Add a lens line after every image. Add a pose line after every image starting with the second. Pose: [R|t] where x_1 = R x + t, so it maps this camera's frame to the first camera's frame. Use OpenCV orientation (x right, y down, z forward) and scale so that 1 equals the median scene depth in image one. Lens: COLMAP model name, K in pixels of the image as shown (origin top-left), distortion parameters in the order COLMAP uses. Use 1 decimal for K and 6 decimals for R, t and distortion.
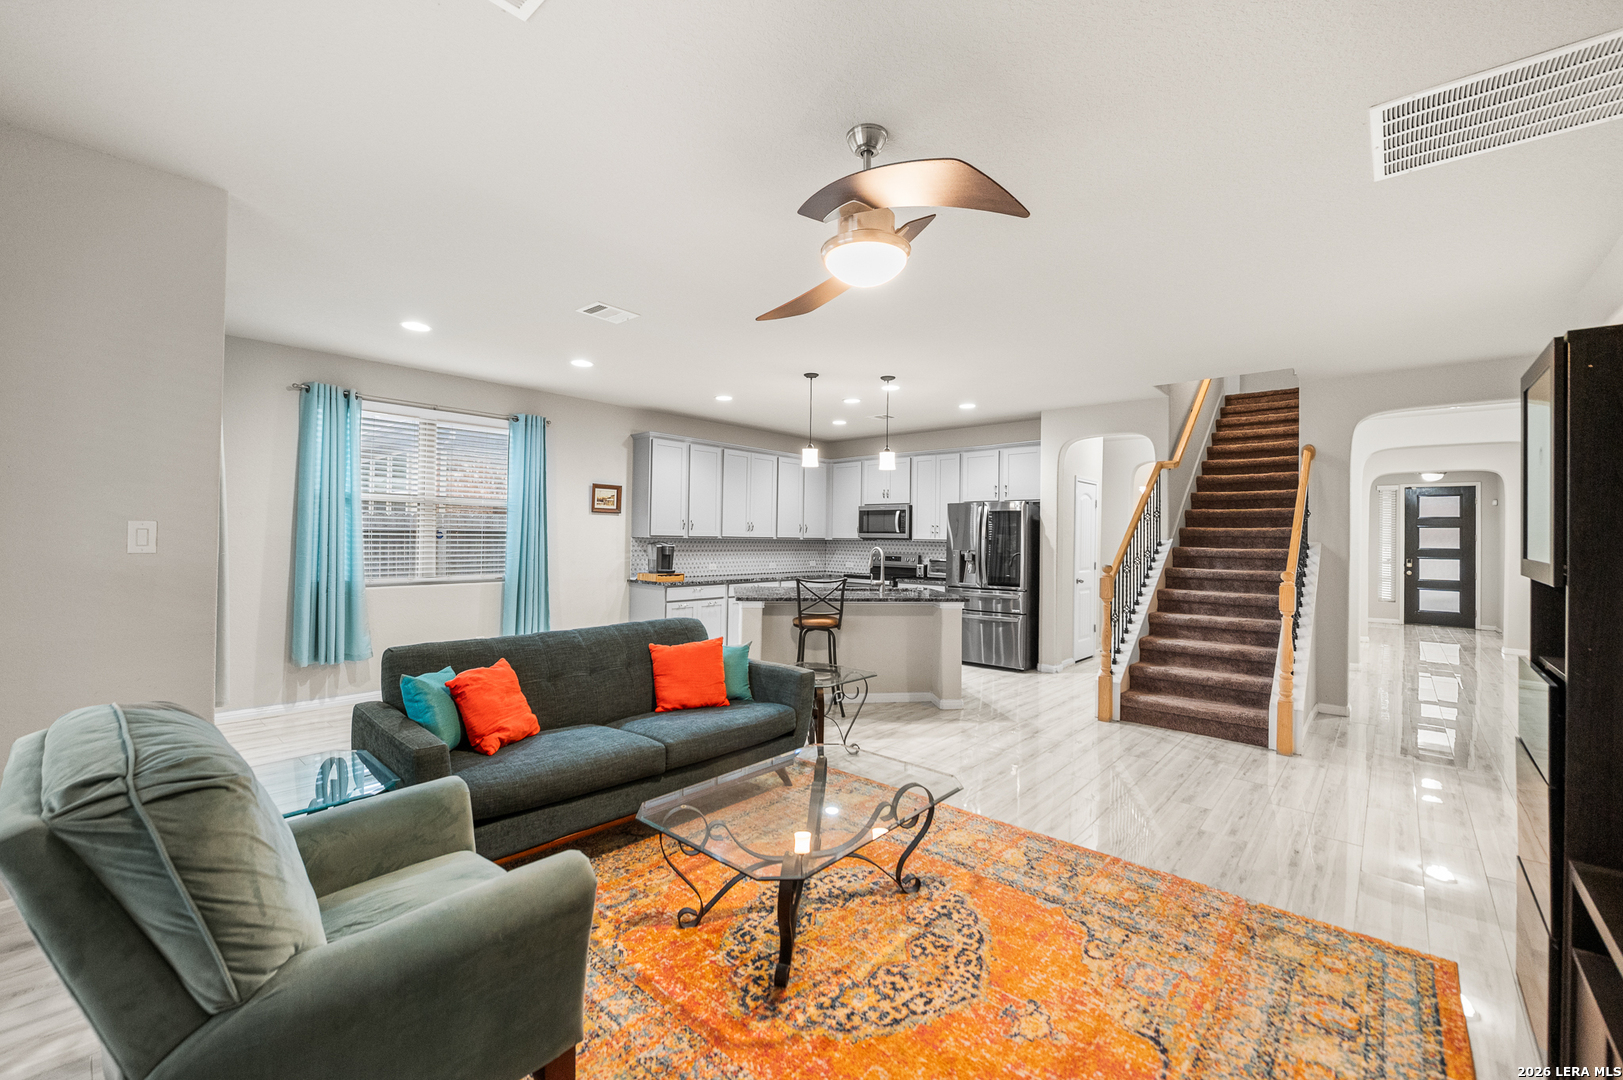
lens RADIAL K [[678.8, 0, 811.5], [0, 678.8, 540.0], [0, 0, 1]] dist [-0.000239, 0.000011]
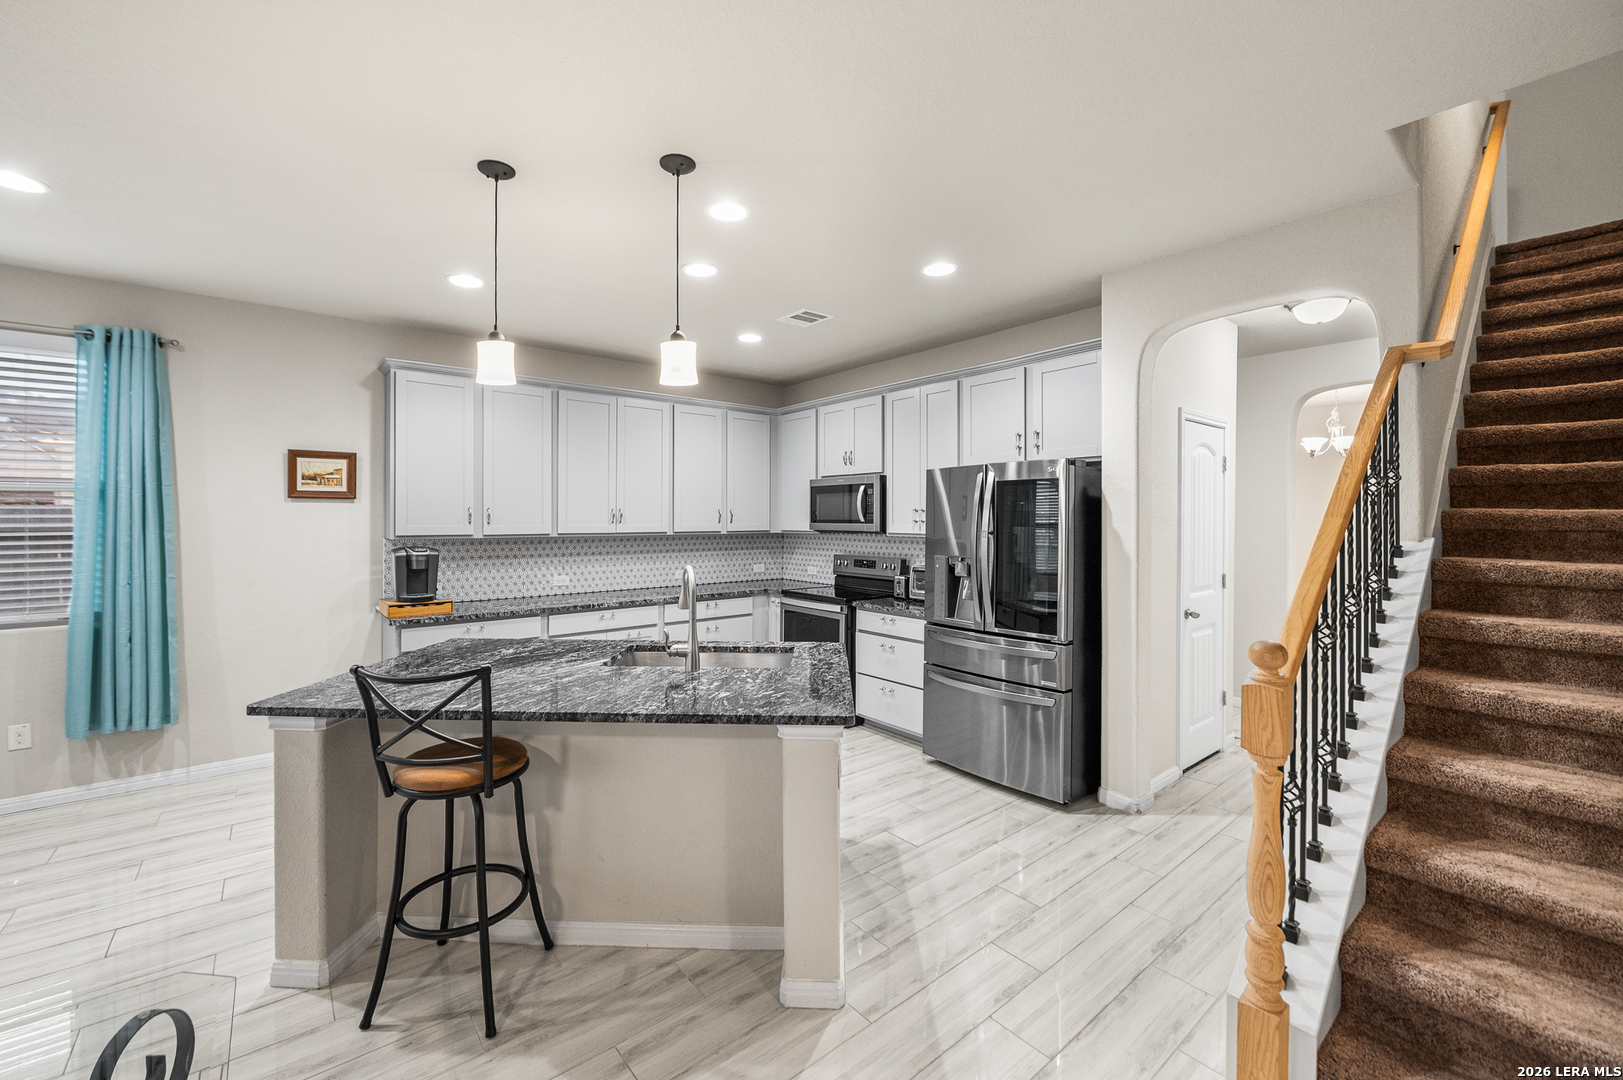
lens RADIAL K [[653.4, 0, 809.7], [0, 653.4, 518.0], [0, 0, 1]] dist [-0.006657, 0.000094]
pose [[0.985670, -0.013194, -0.168168, 0.202416], [0.013021, 0.999913, -0.002130, -0.015537], [0.168182, -0.000090, 0.985756, 0.484225]]
